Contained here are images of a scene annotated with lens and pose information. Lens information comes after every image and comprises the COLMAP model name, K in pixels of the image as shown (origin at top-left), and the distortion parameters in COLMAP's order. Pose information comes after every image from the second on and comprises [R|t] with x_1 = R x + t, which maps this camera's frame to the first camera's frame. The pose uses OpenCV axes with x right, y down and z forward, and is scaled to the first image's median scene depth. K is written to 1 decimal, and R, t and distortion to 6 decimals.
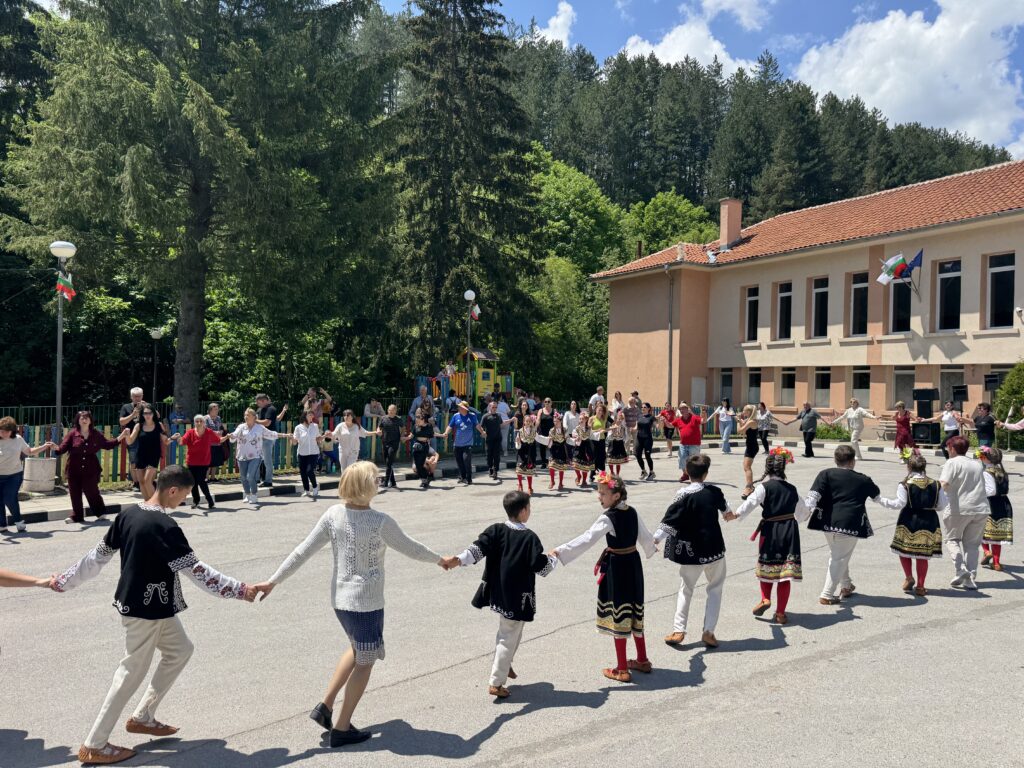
lens RADIAL K [[729.2, 0, 507.1], [0, 729.2, 377.5], [0, 0, 1]] dist [0.039263, -0.039614]
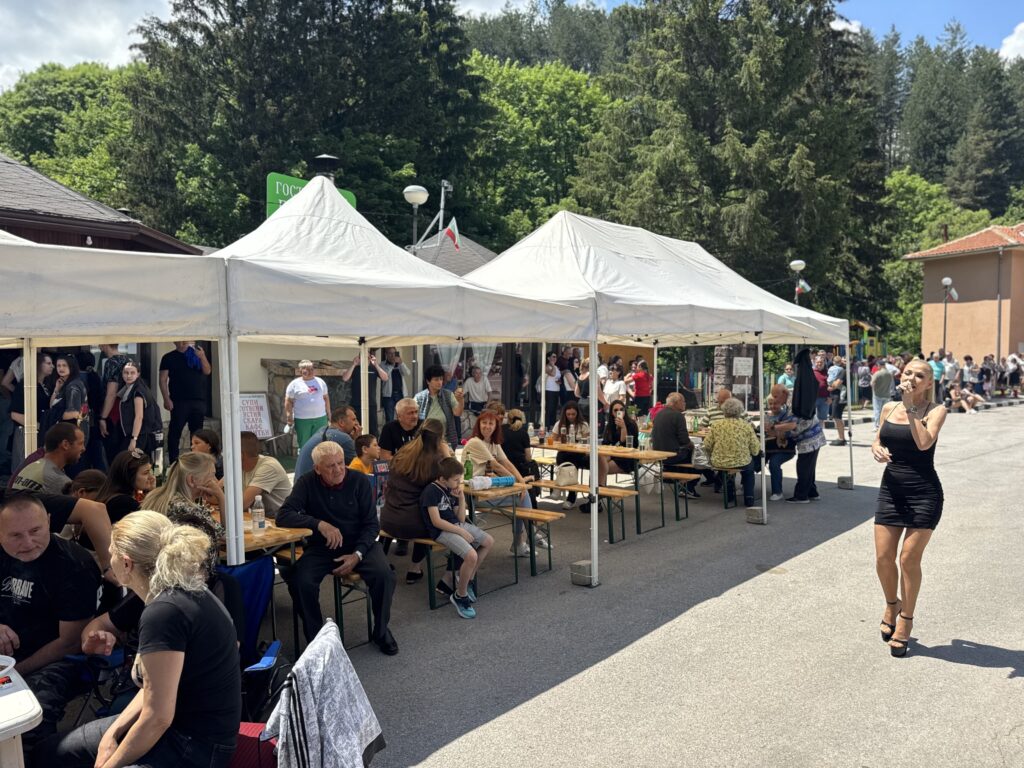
lens RADIAL K [[729.2, 0, 512.0], [0, 729.2, 387.0], [0, 0, 1]] dist [0.039263, -0.039614]
pose [[0.992860, -0.014303, -0.118427, -0.441332], [0.019732, 0.998801, 0.044798, 0.004624], [0.117645, -0.046815, 0.991952, -0.296024]]
